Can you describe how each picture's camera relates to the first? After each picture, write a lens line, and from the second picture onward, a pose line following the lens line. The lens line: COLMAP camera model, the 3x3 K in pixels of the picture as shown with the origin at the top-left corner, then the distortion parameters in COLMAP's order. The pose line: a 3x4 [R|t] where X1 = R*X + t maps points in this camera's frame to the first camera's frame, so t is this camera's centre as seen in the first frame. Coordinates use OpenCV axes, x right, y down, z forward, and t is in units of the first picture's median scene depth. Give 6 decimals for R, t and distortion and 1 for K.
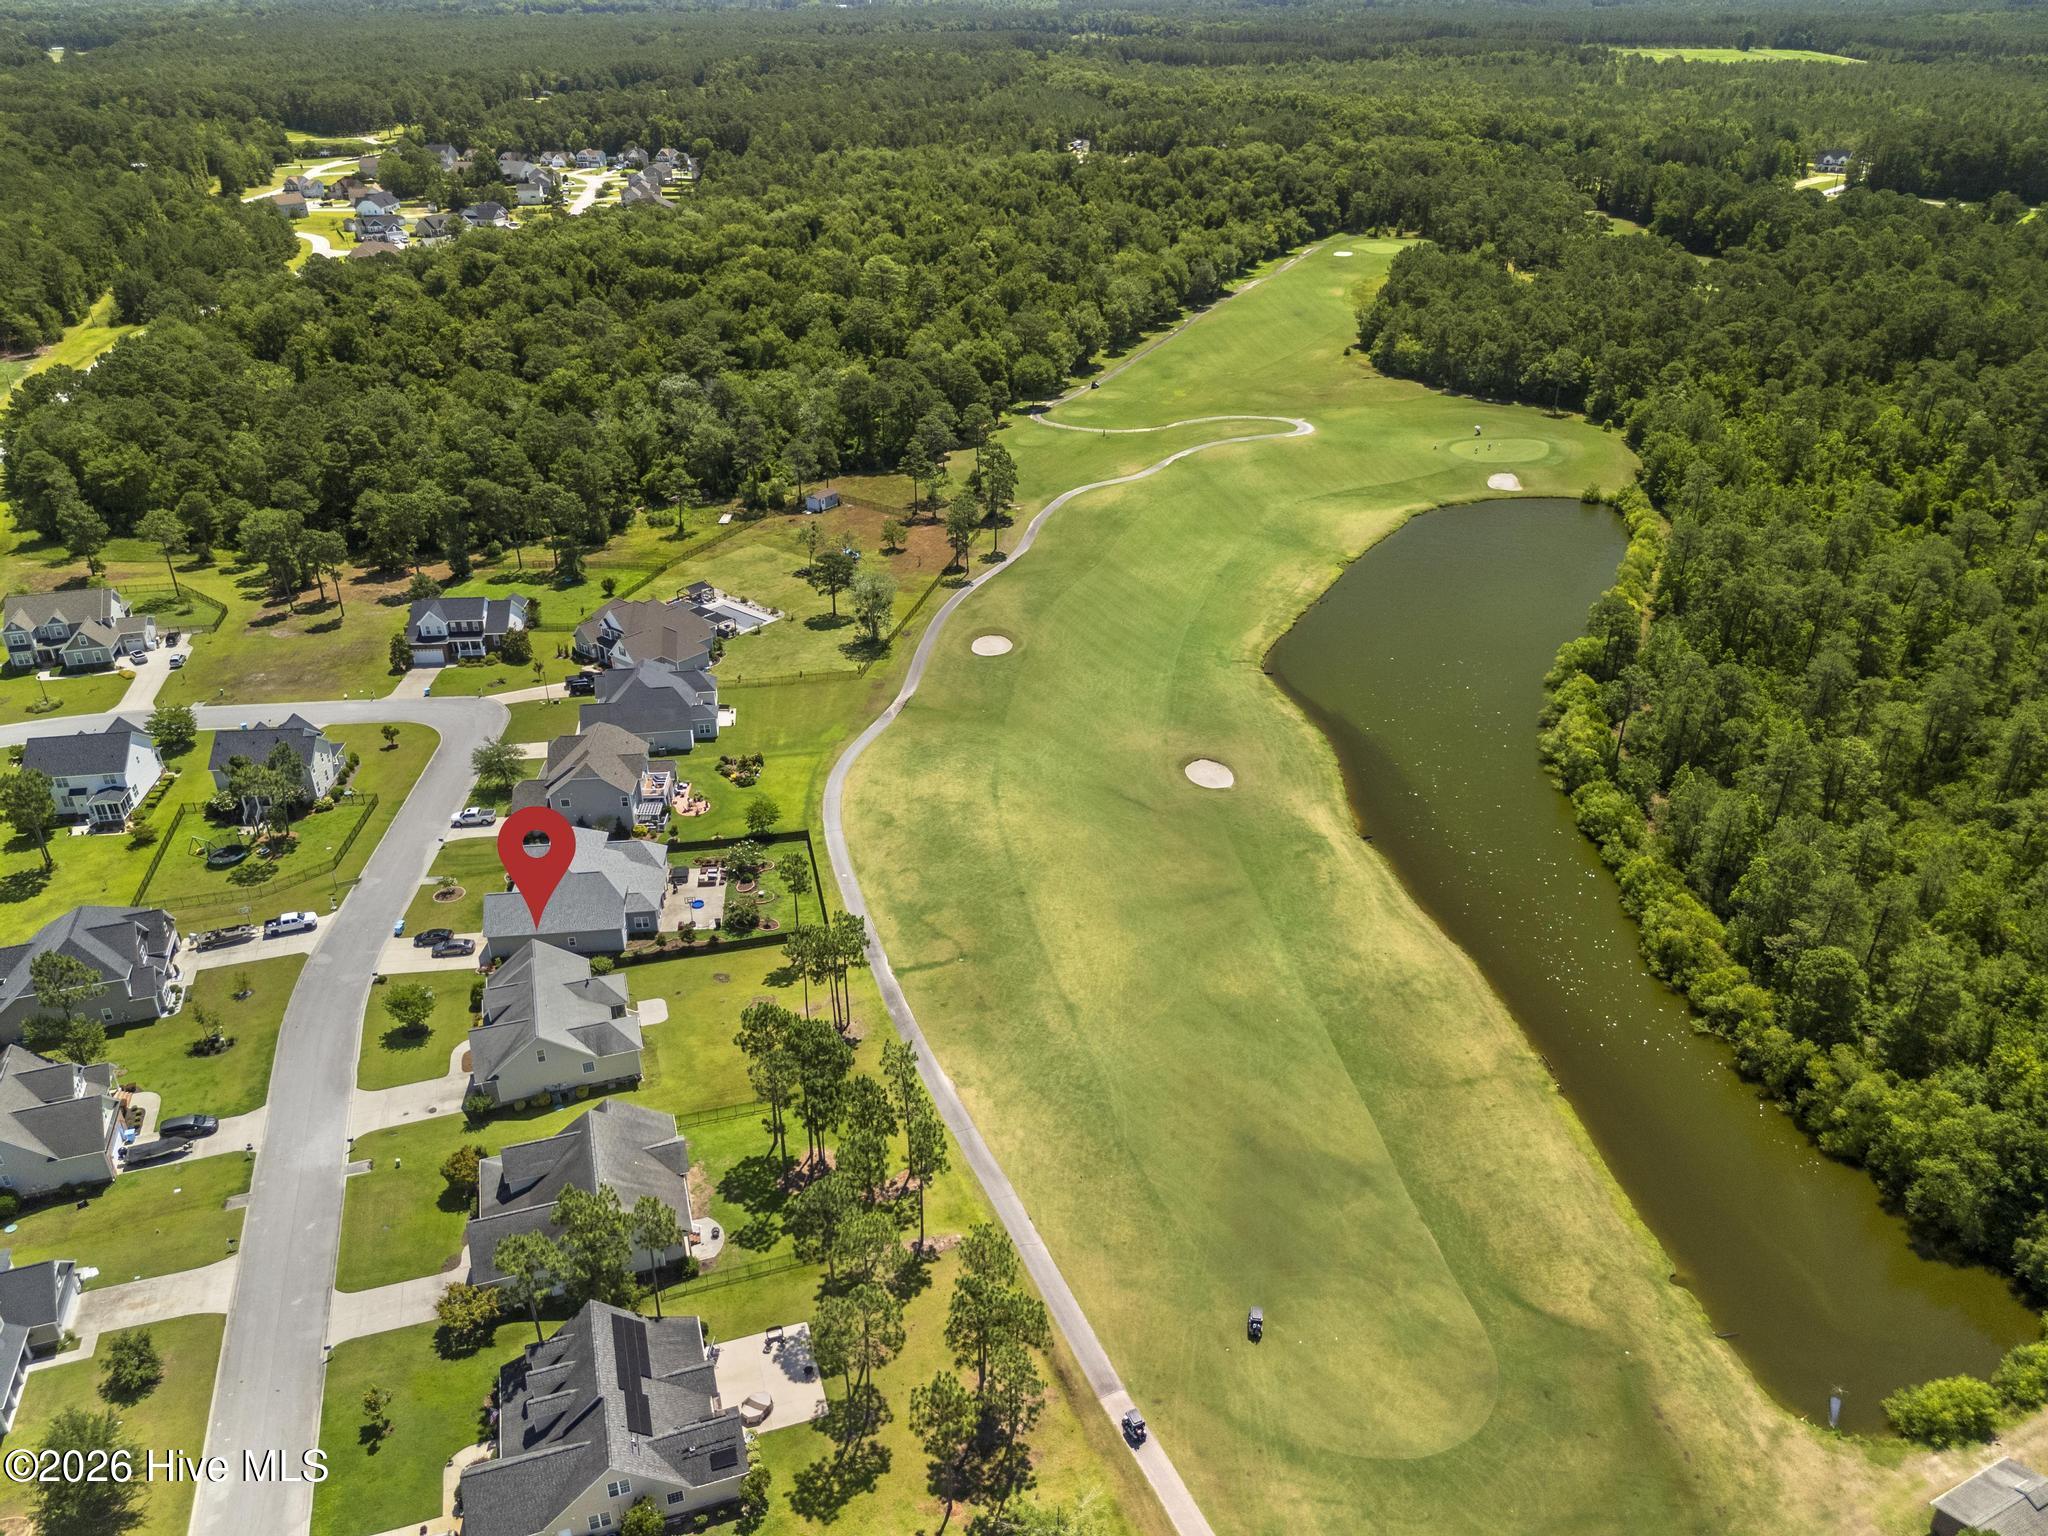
lens RADIAL K [[1520.9, 0, 1034.2], [0, 1520.9, 755.9], [0, 0, 1]] dist [0.060338, -0.046634]
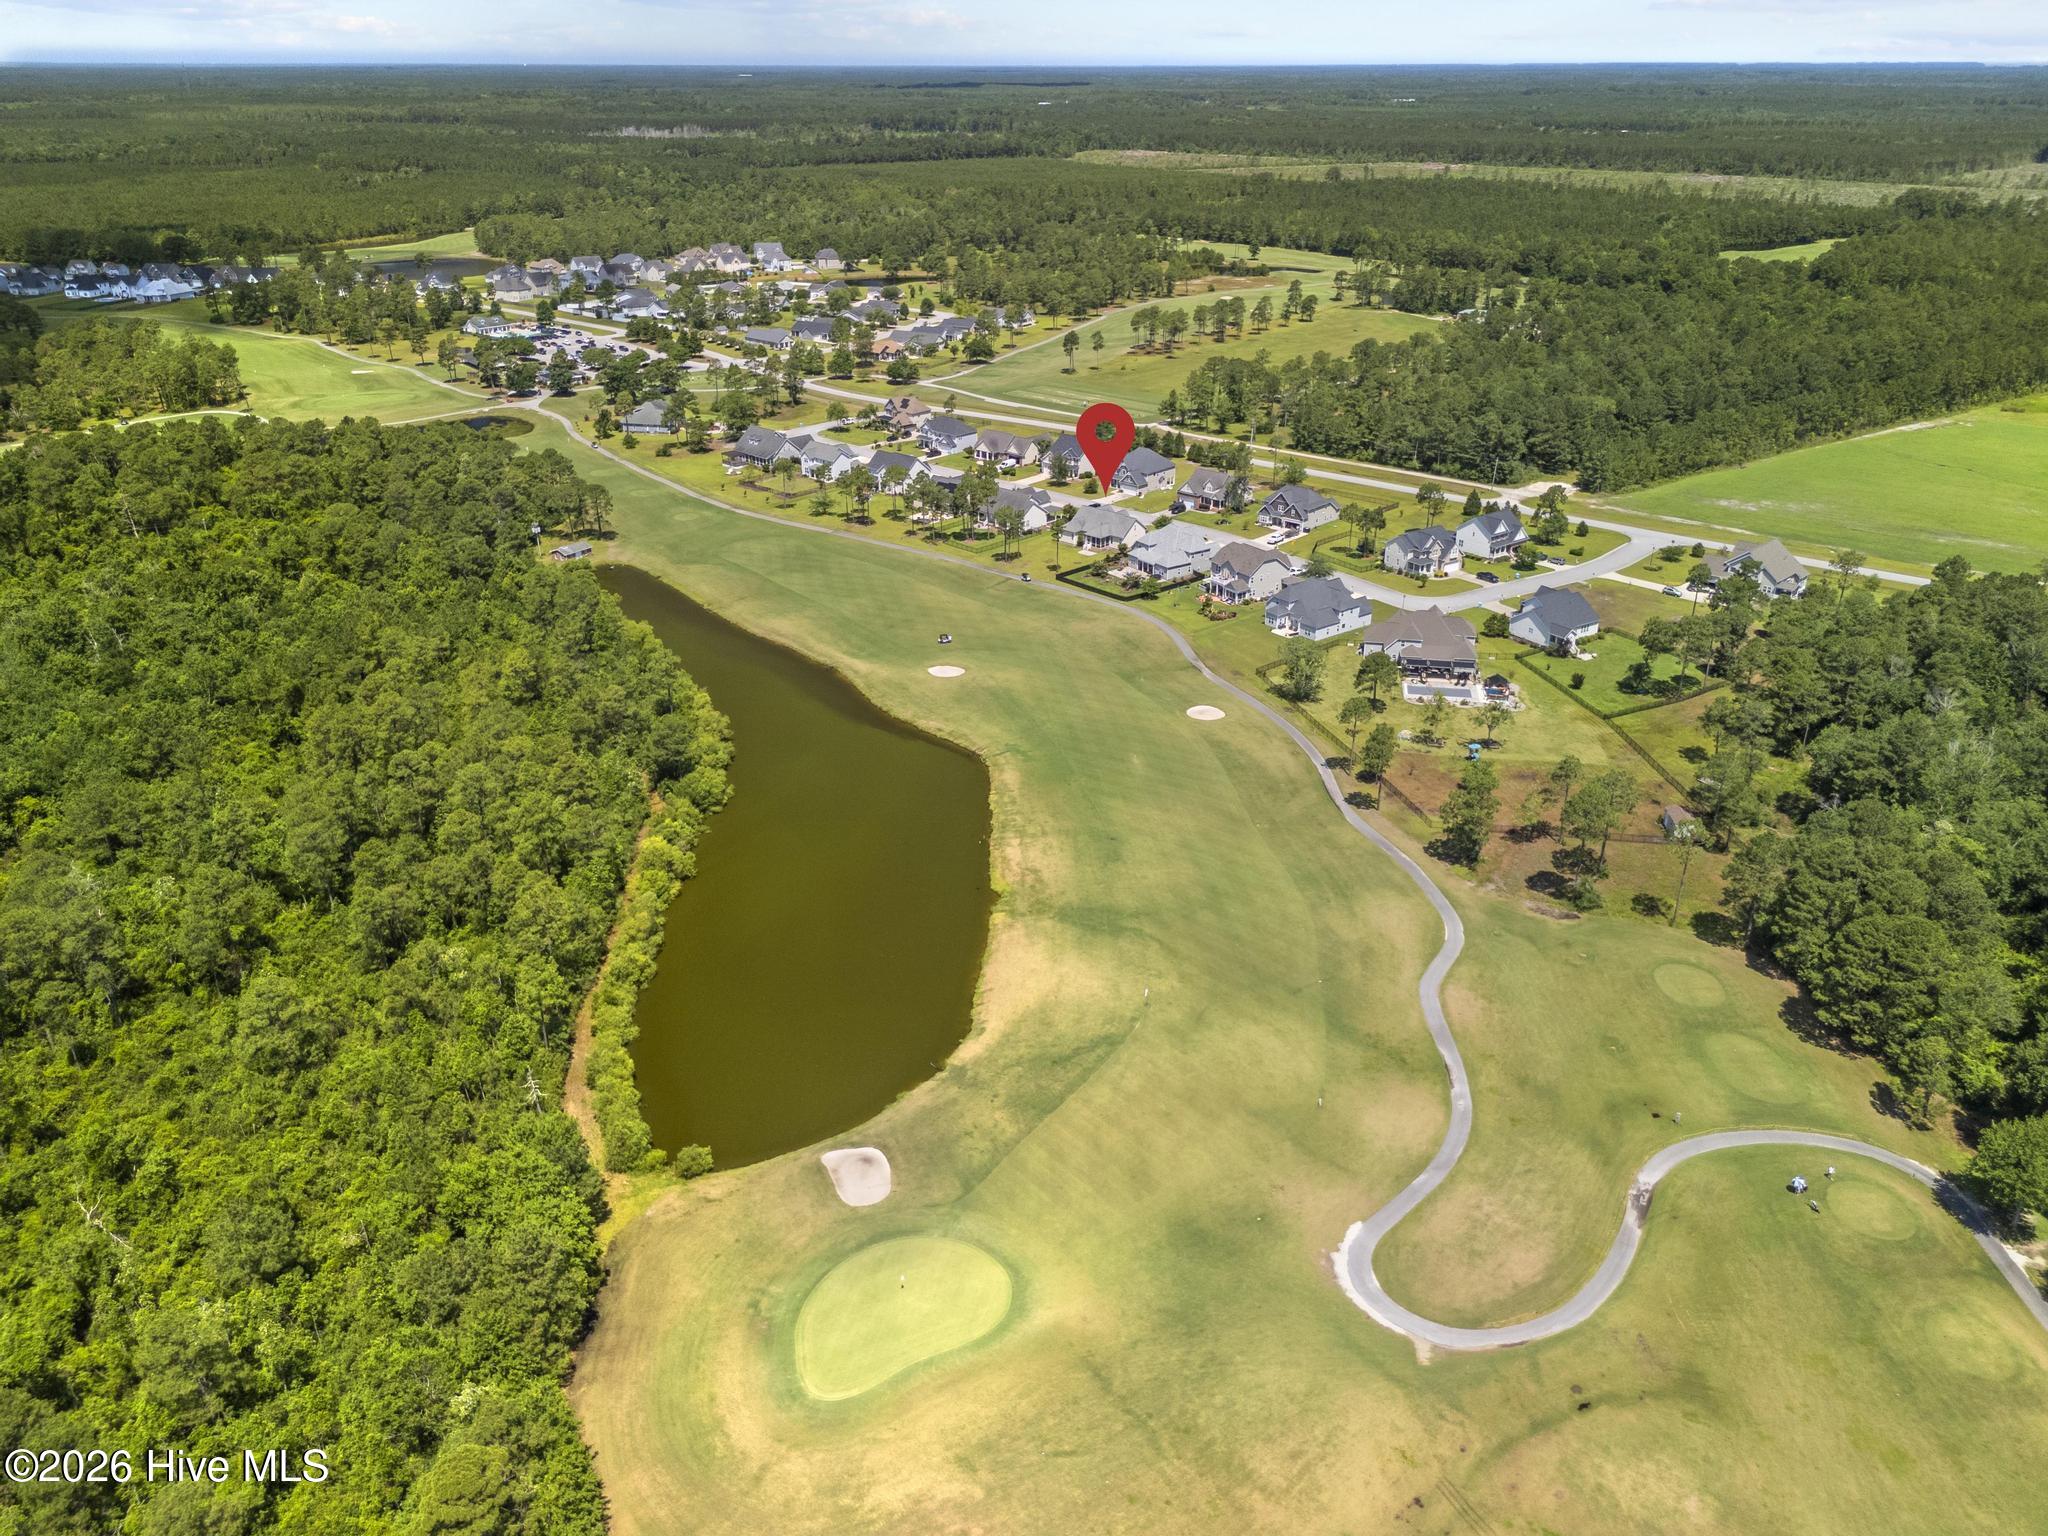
lens RADIAL K [[1480.8, 0, 1040.9], [0, 1480.8, 815.7], [0, 0, 1]] dist [0.061257, -0.050265]
pose [[-0.866821, 0.233518, -0.440557, 0.551898], [-0.223582, 0.607718, 0.762030, -0.796199], [0.445682, 0.759045, -0.474572, 1.456457]]
